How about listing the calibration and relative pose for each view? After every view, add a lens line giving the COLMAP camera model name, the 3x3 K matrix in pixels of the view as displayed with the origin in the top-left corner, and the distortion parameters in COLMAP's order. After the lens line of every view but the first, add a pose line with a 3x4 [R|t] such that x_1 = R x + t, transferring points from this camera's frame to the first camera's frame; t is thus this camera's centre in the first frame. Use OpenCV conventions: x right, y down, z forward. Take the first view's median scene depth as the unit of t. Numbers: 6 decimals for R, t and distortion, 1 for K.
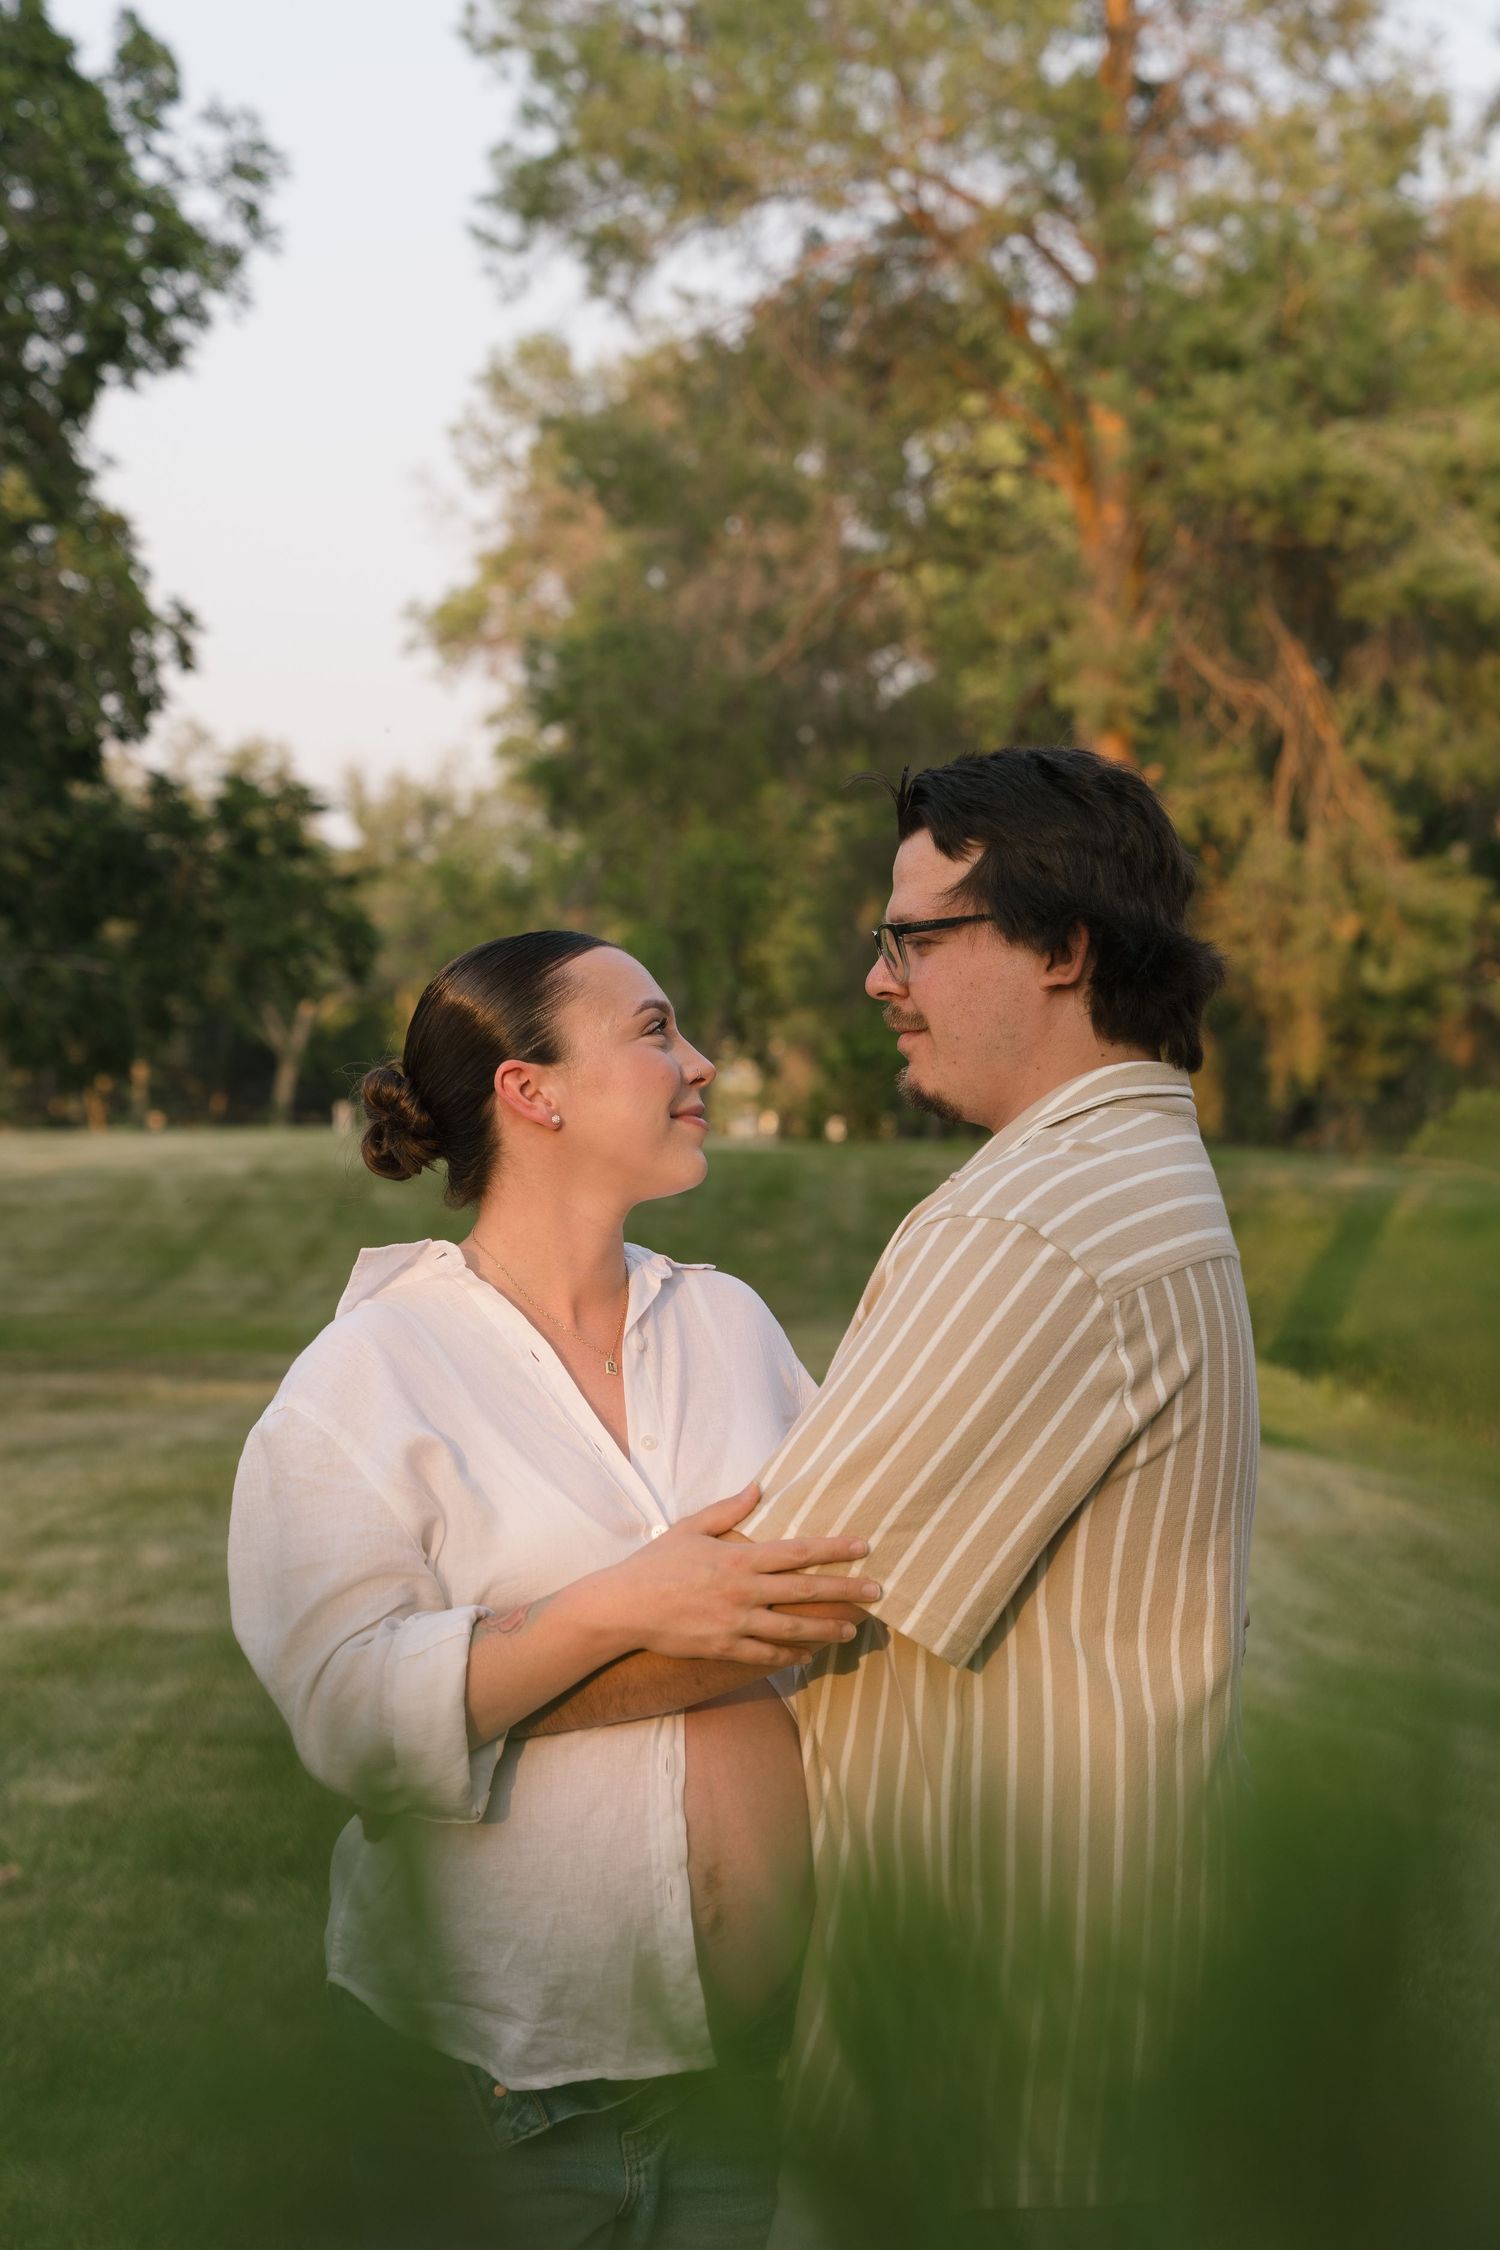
lens RADIAL K [[3763.4, 0, 750.0], [0, 3763.4, 1125.0], [0, 0, 1]] dist [0.522452, 0.008125]
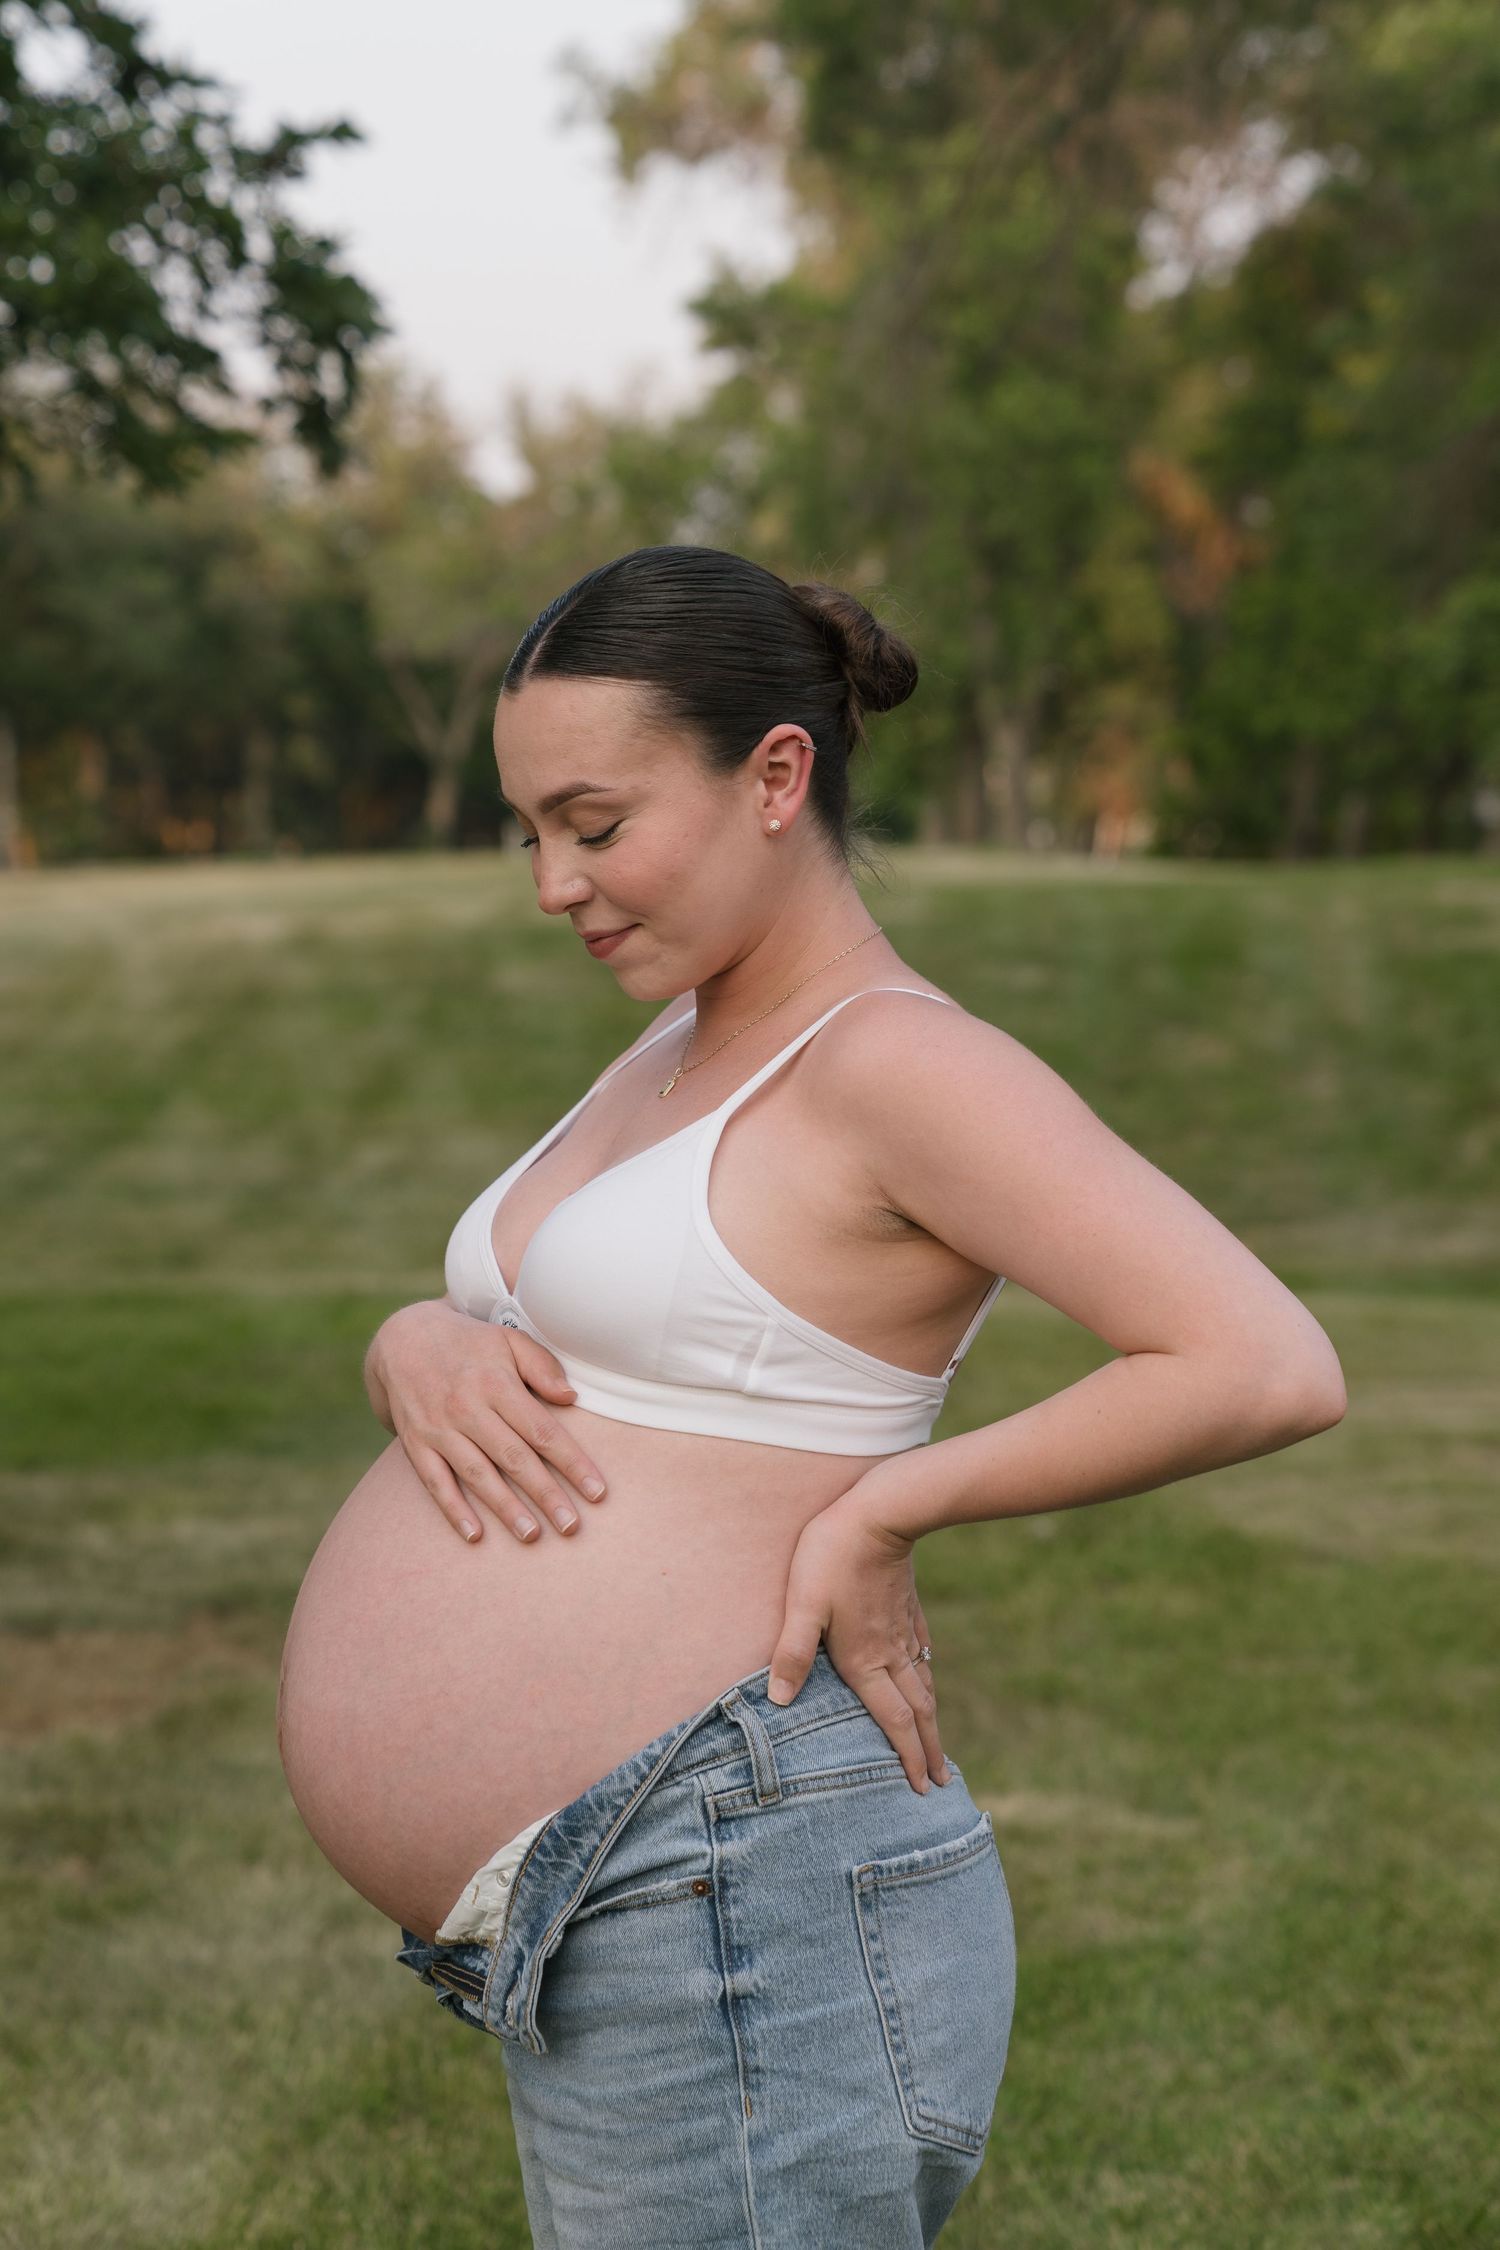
lens RADIAL K [[4881.3, 0, 750.0], [0, 4881.3, 1125.0], [0, 0, 1]] dist [0.396109, 0.234562]
pose [[0.998054, -0.017364, -0.059885, -0.018947], [0.020791, 0.998152, 0.057101, -0.000234], [0.058783, -0.058235, 0.996571, 0.277007]]
